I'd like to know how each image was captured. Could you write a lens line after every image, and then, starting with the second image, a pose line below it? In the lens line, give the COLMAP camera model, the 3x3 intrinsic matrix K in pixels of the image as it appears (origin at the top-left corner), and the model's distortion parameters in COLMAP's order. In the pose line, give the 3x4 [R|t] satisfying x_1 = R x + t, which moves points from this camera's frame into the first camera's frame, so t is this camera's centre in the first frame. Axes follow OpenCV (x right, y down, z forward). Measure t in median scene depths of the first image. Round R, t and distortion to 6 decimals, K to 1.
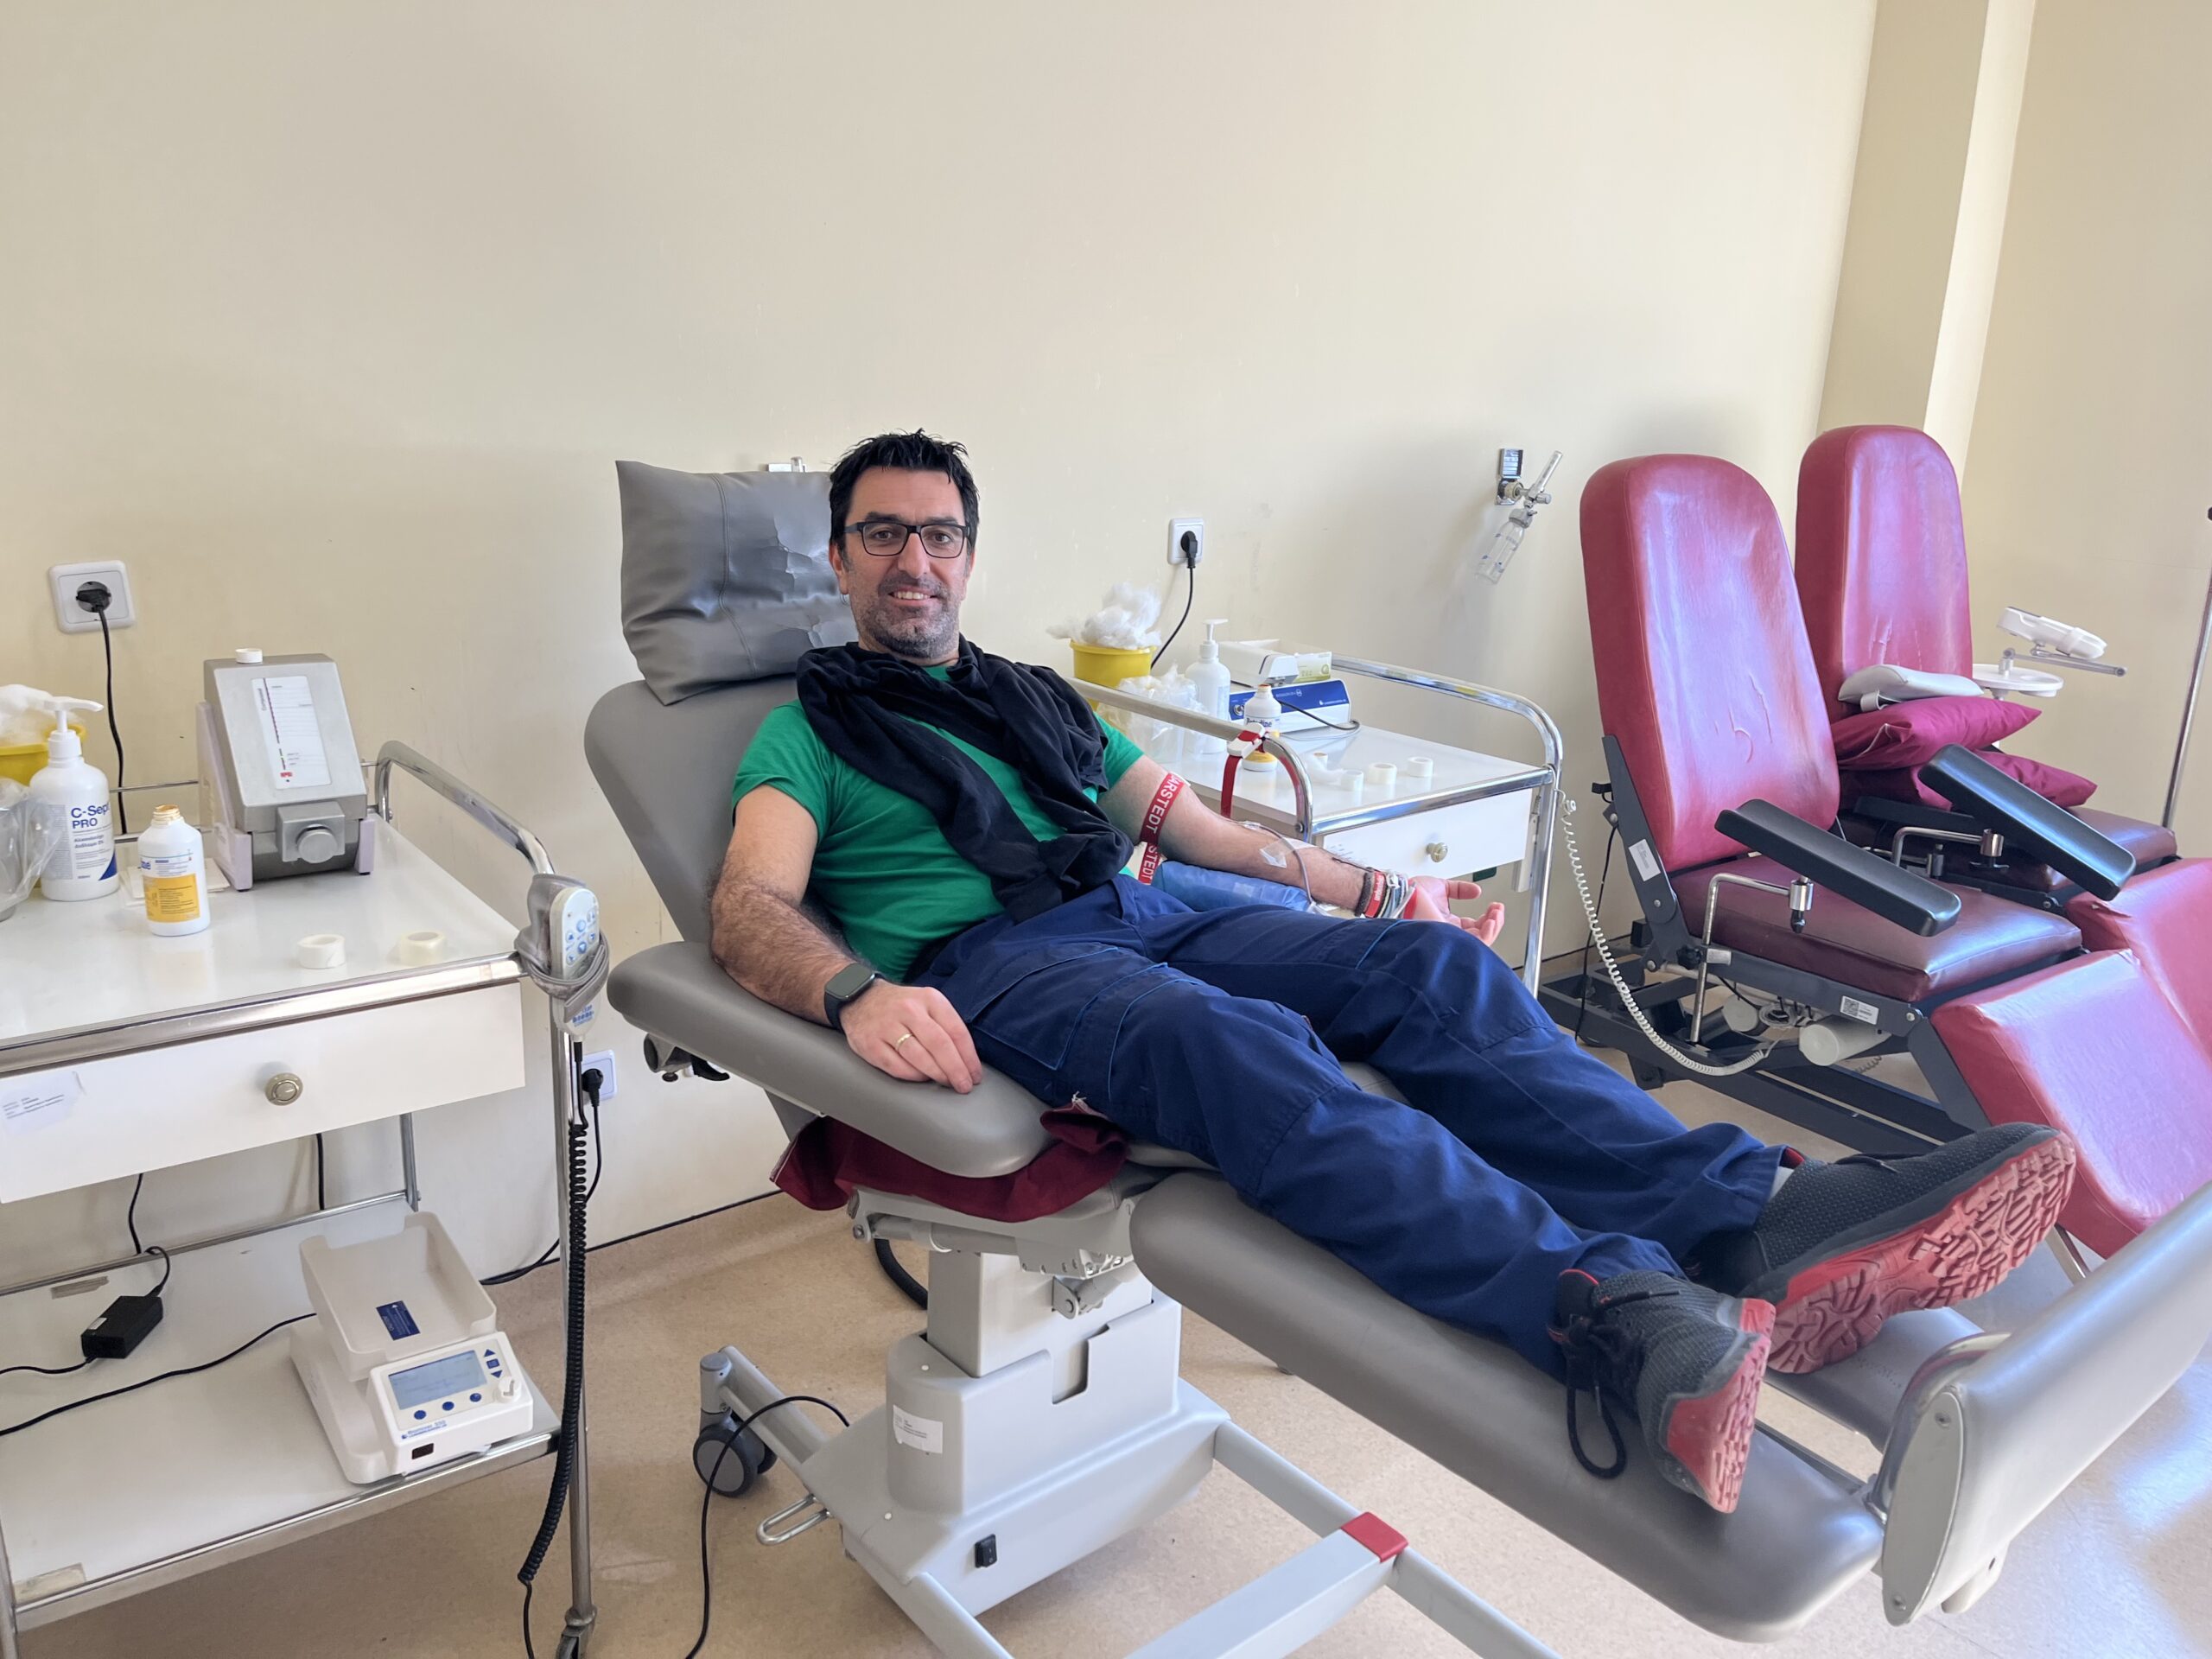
lens RADIAL K [[1656.0, 0, 1127.5], [0, 1656.0, 824.6], [0, 0, 1]] dist [0.010583, -0.004263]
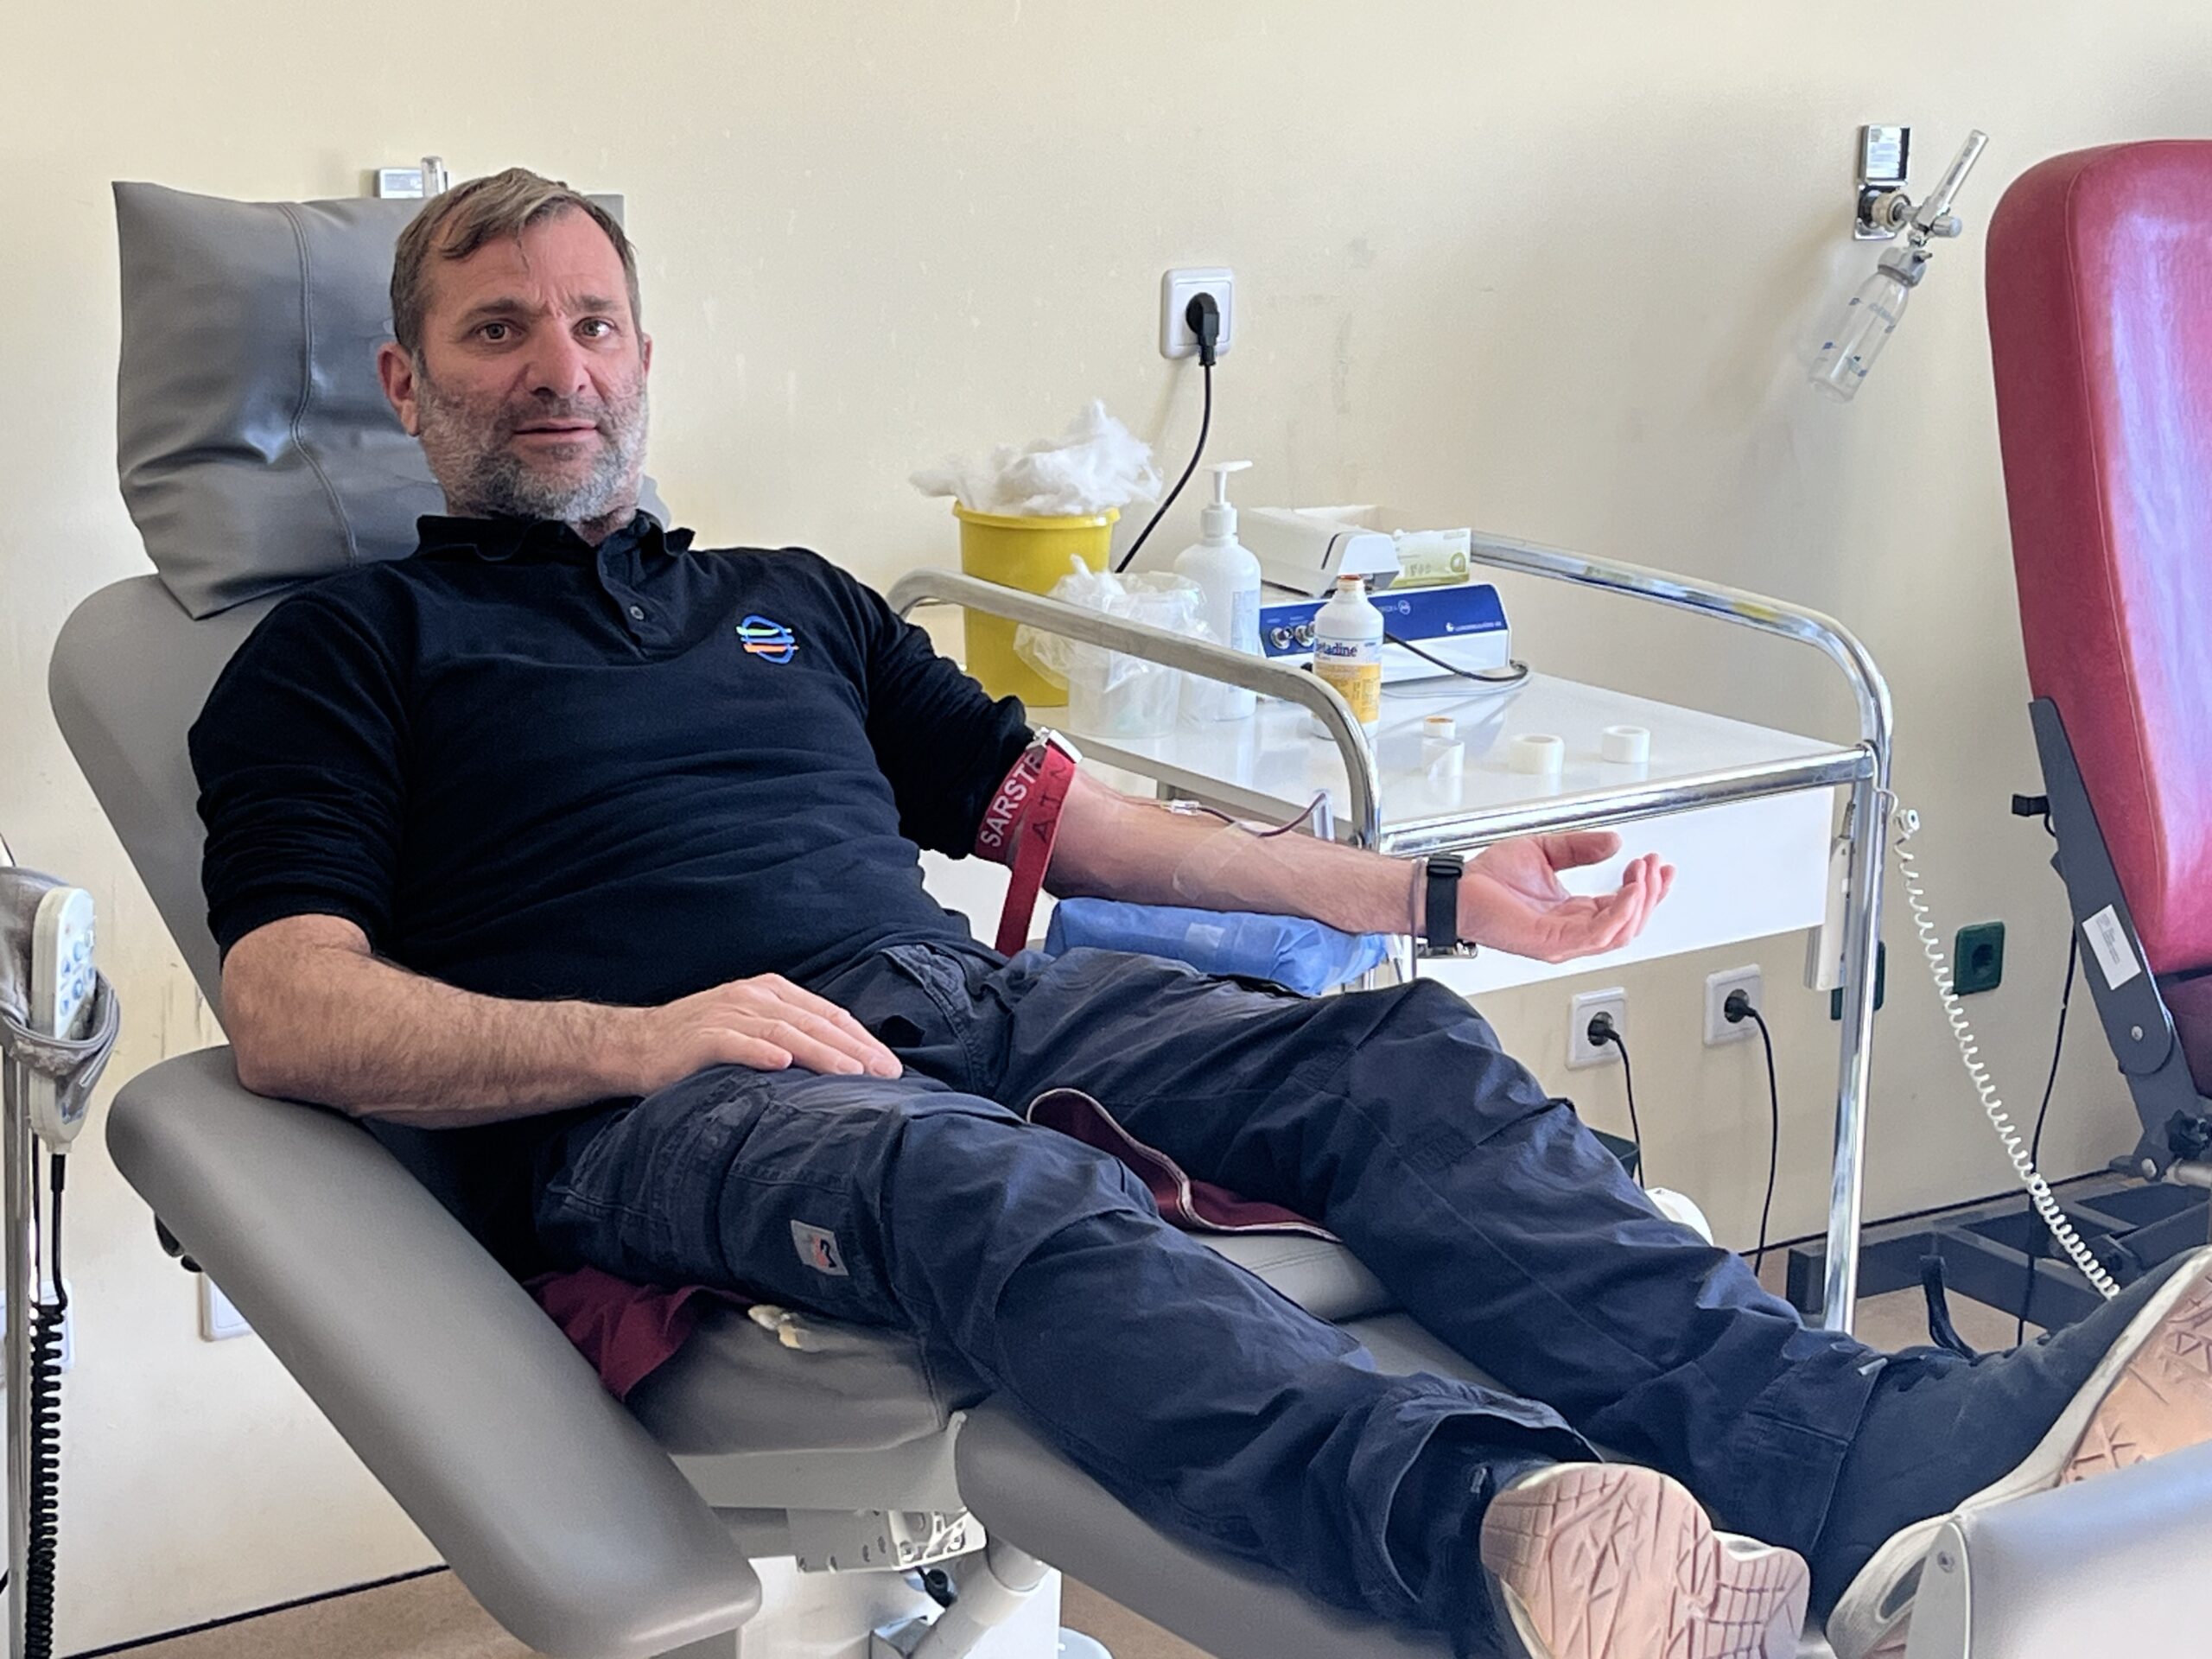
lens RADIAL K [[4226.9, 0, 1092.6], [0, 4226.9, 843.7], [0, 0, 1]] dist [-0.135634, 0.000000]
pose [[0.998887, 0.001867, -0.047124, 0.069682], [-0.003828, 0.999128, -0.041573, 0.048421], [0.047005, 0.041707, 0.998024, -0.305519]]
